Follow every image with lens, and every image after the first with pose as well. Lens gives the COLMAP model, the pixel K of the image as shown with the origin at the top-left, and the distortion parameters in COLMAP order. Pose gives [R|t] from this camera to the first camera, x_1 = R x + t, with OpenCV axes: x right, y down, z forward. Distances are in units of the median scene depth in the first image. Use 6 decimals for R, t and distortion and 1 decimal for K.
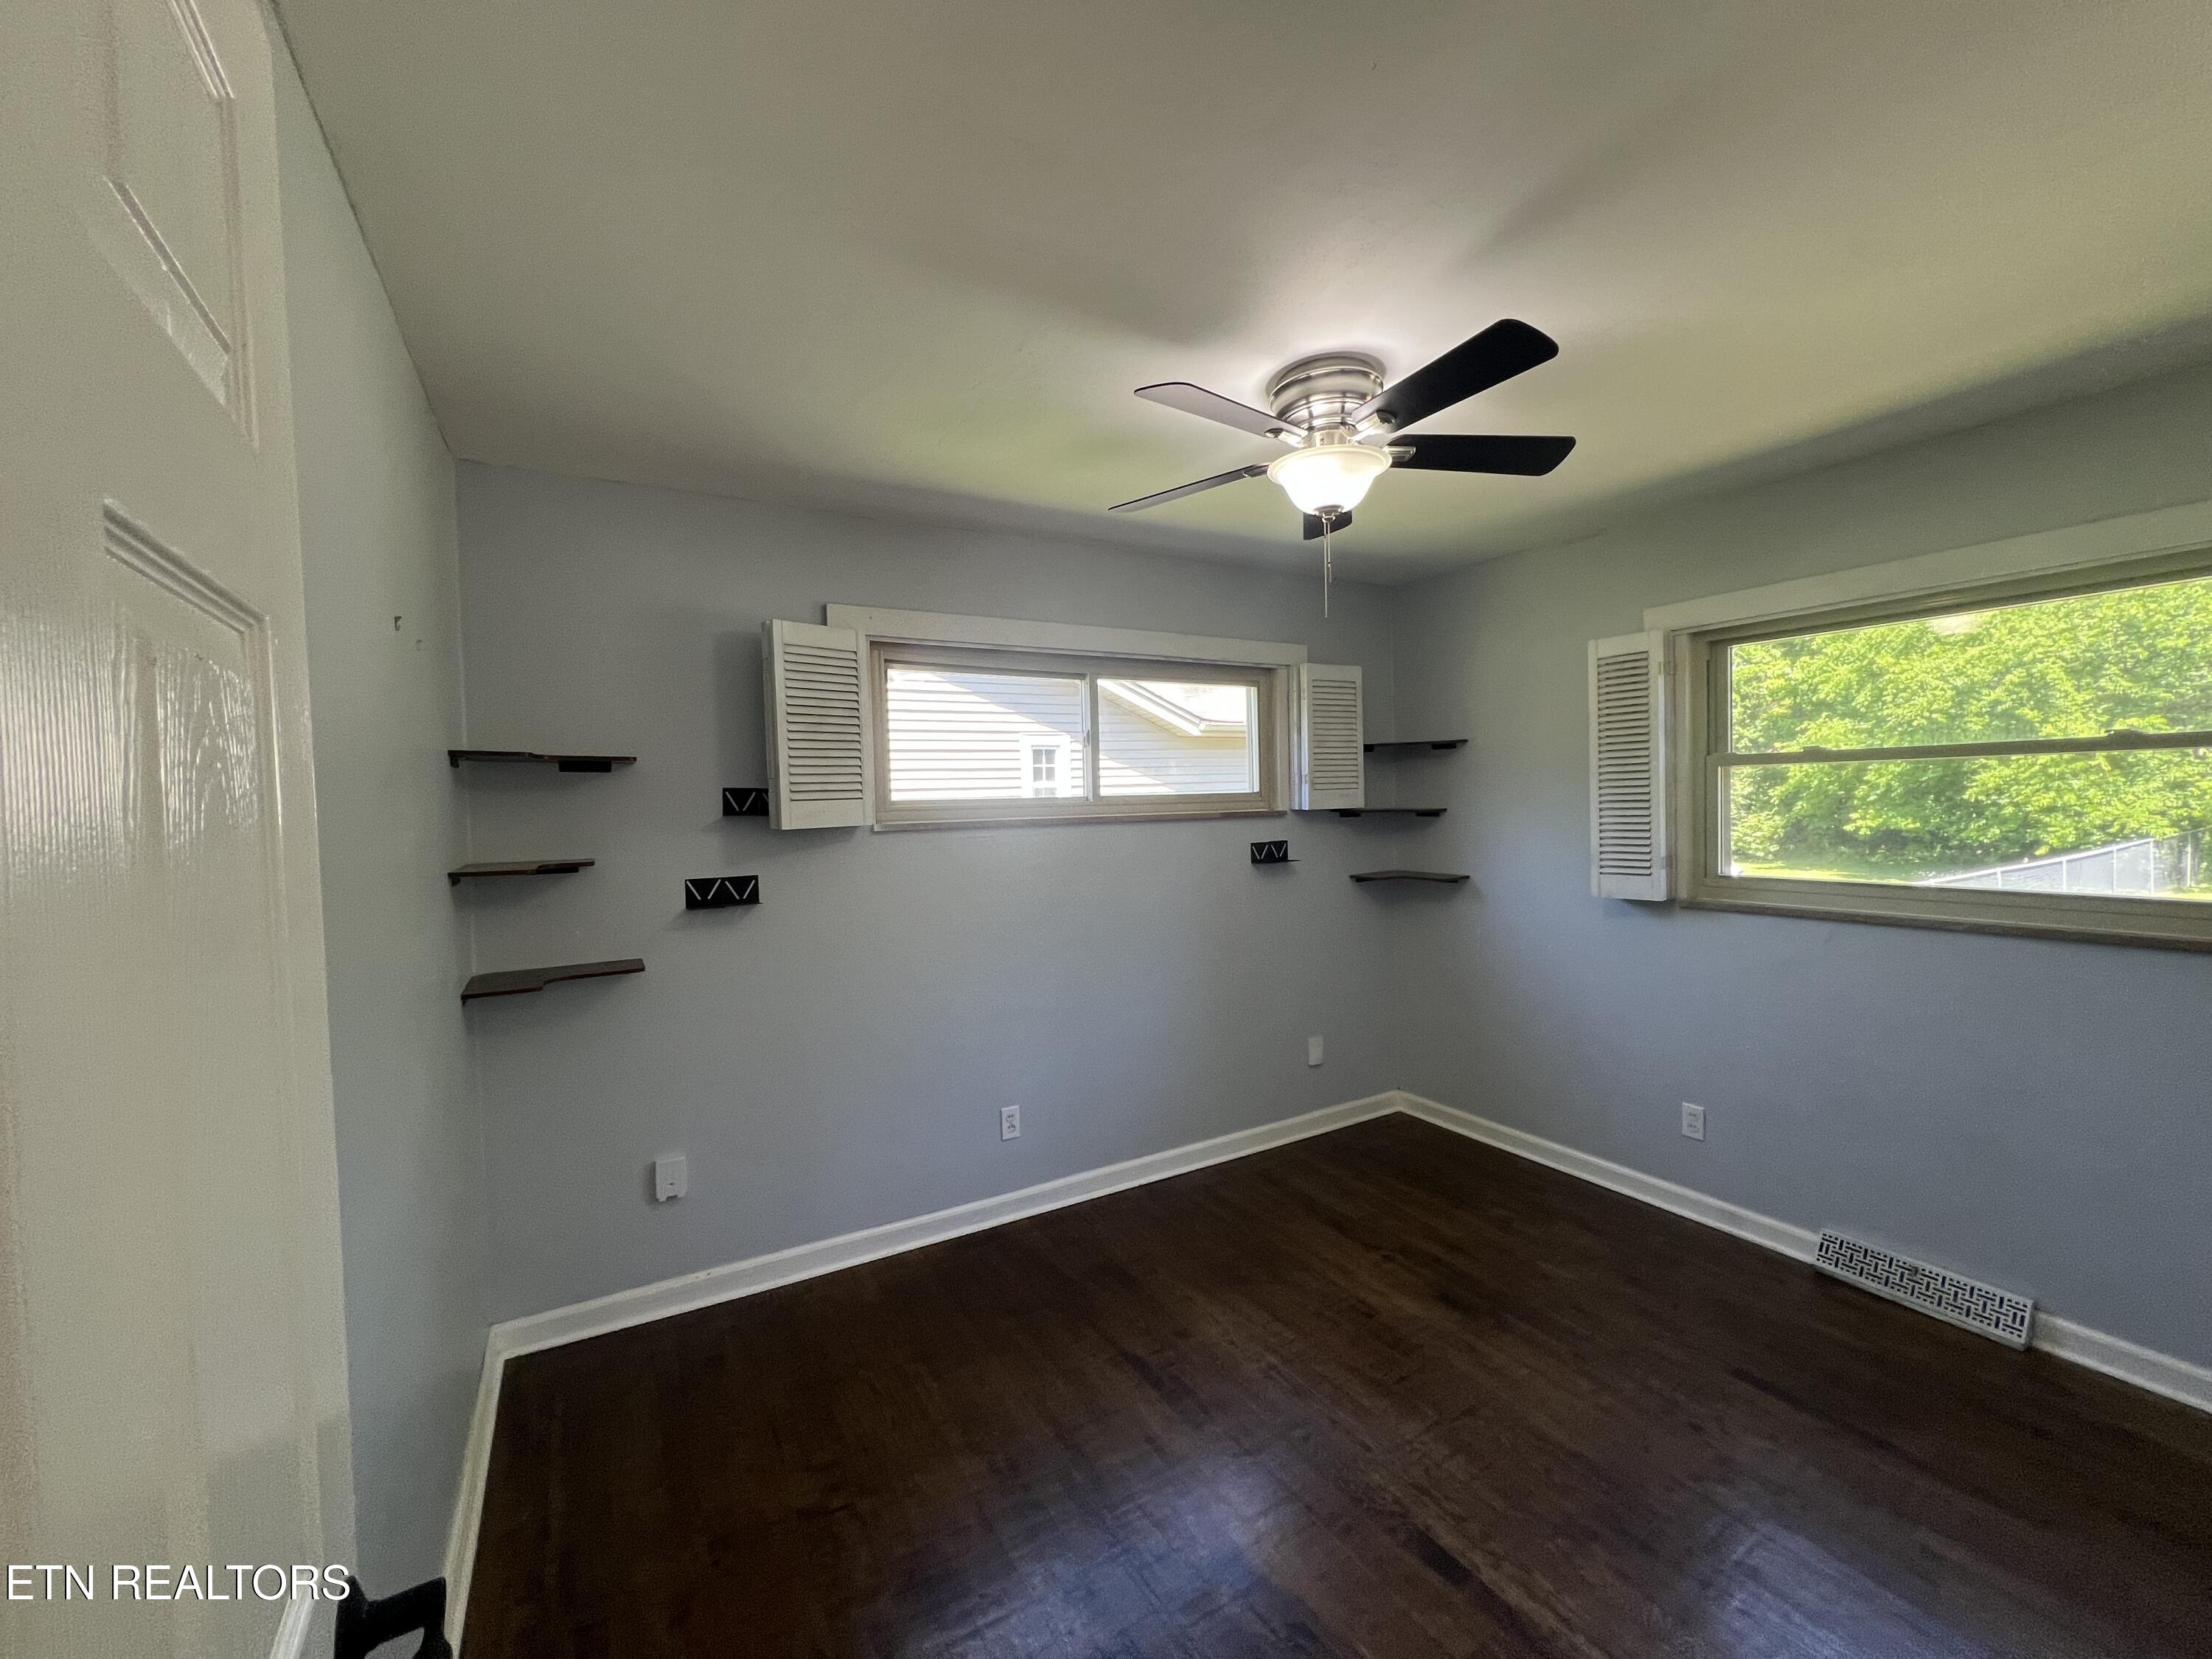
lens RADIAL K [[880.3, 0, 1100.1], [0, 880.3, 836.6], [0, 0, 1]] dist [0.000583, -0.000091]
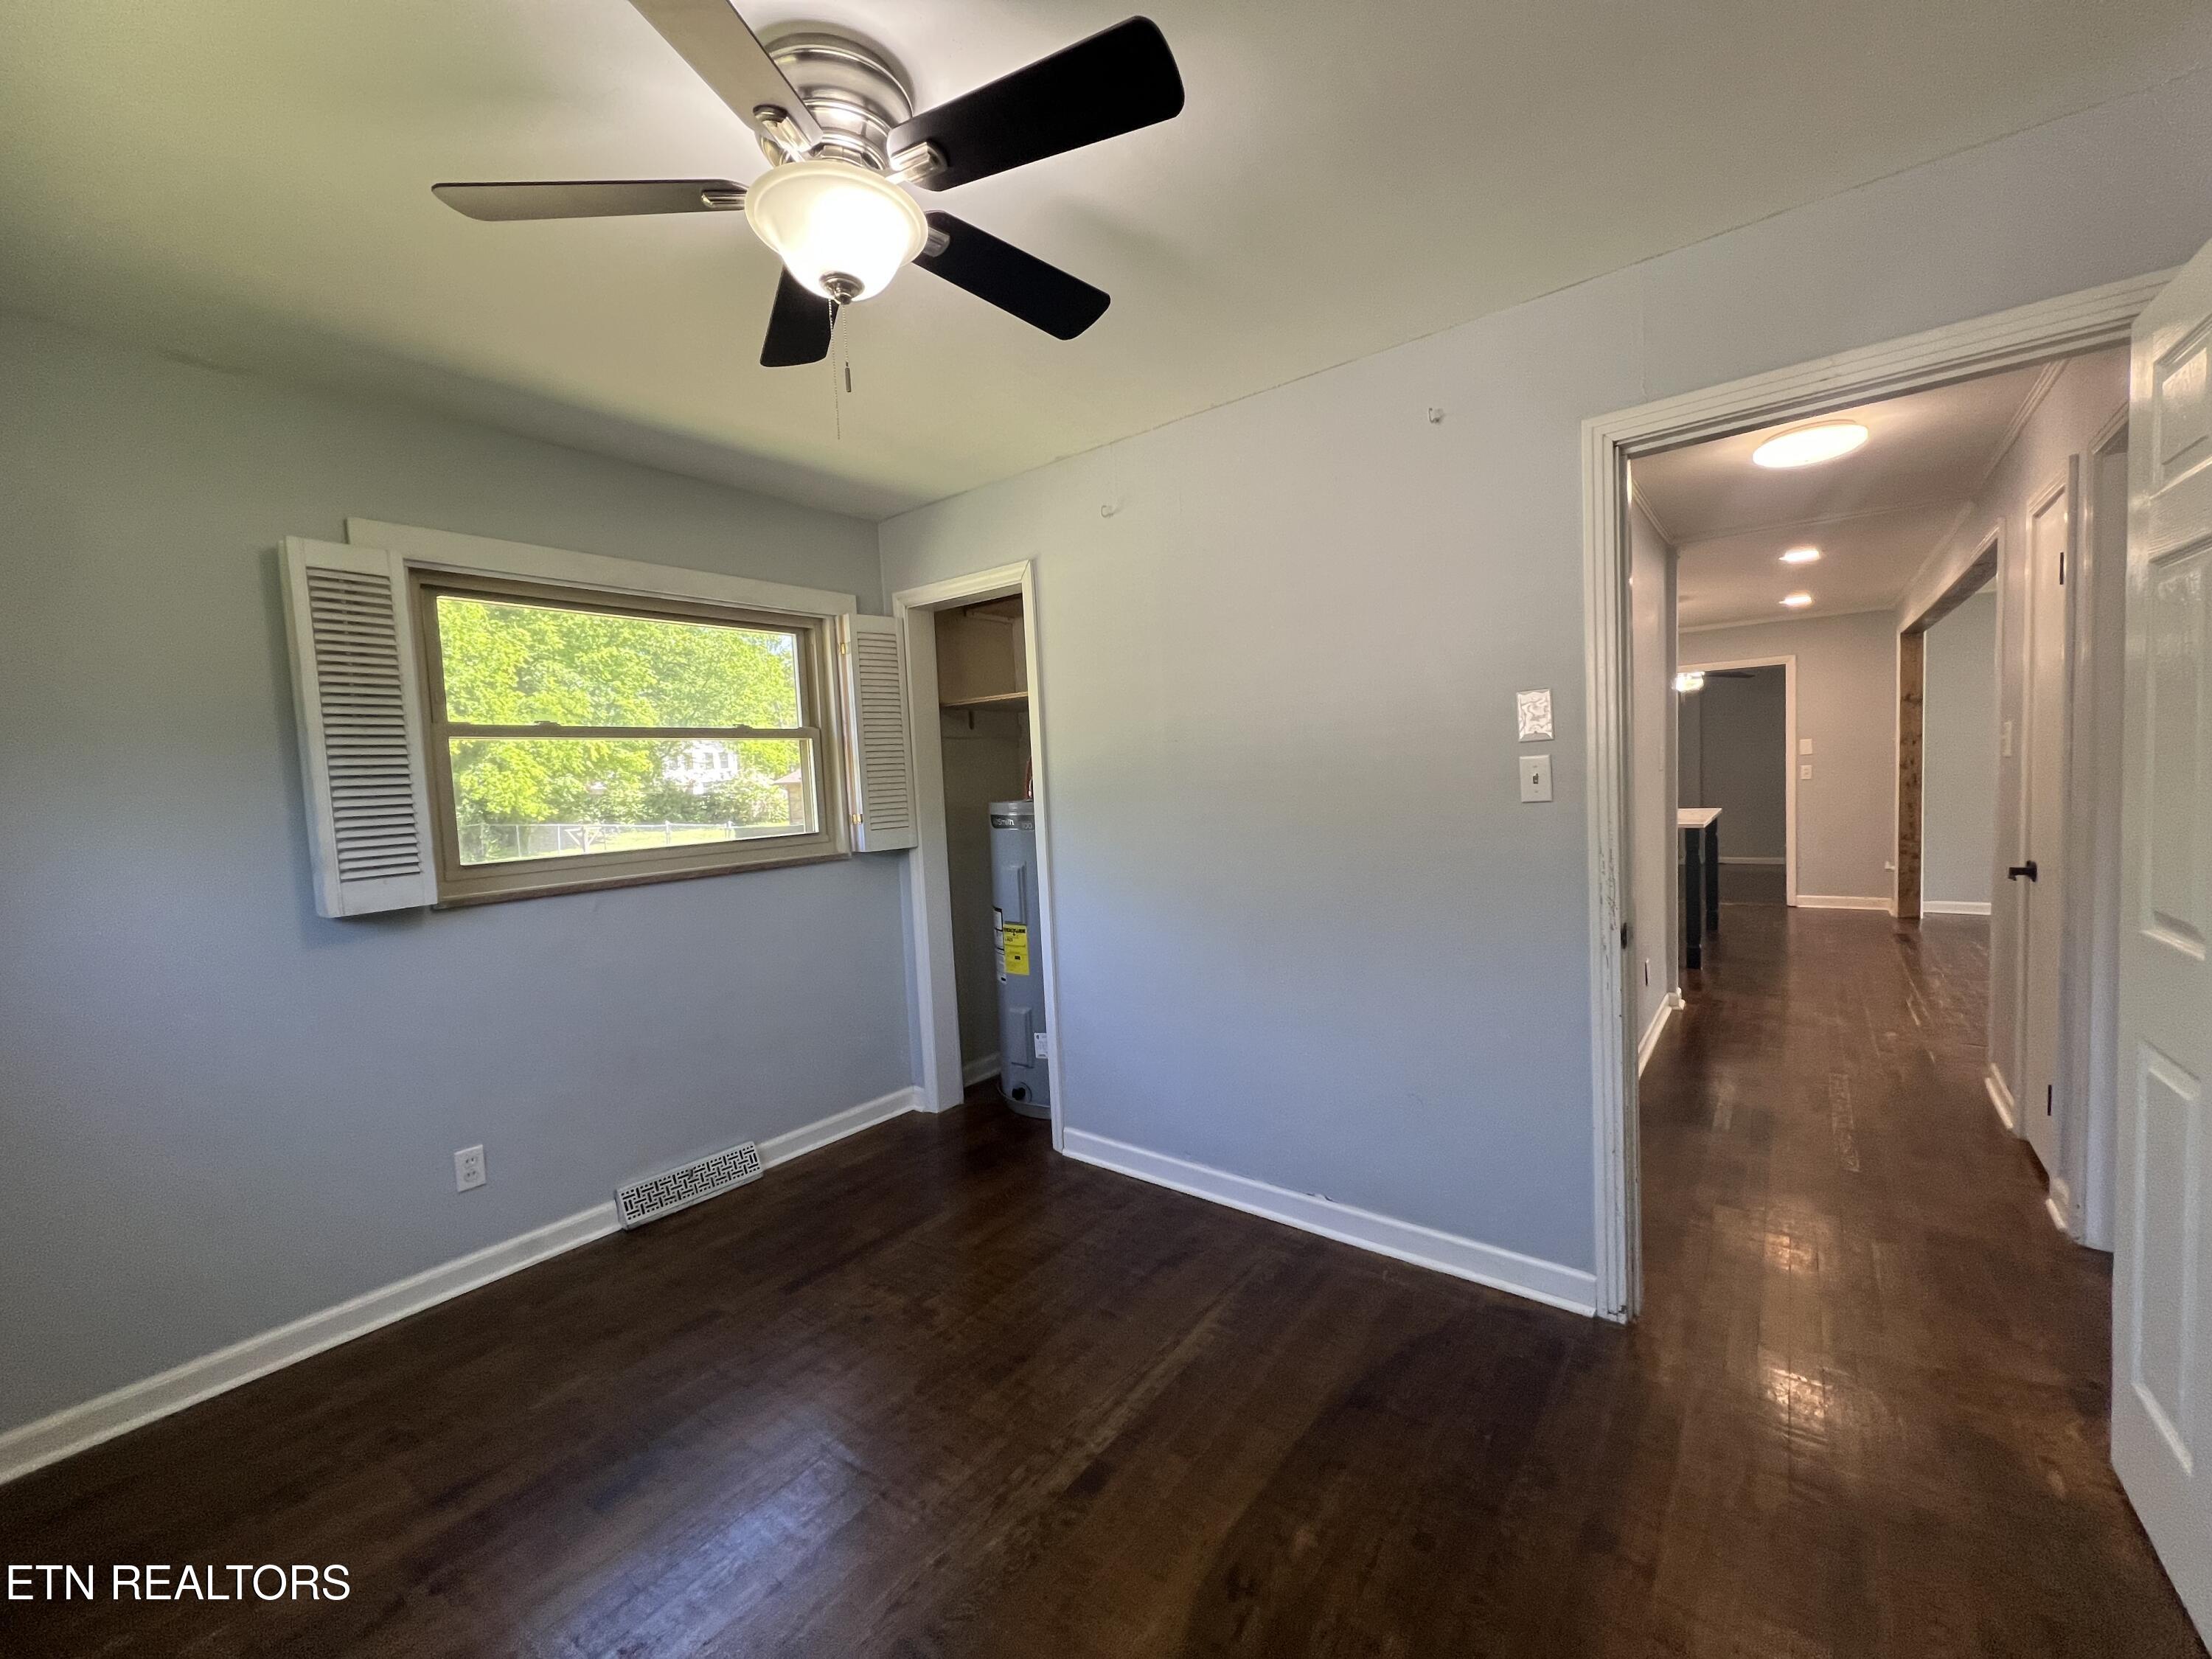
lens RADIAL K [[883.0, 0, 1101.8], [0, 883.0, 828.2], [0, 0, 1]] dist [-0.000558, -0.000557]
pose [[-0.364660, -0.014744, 0.931024, -0.375173], [0.095265, 0.994037, 0.053055, 0.026379], [-0.926255, 0.108041, -0.361081, 0.891330]]
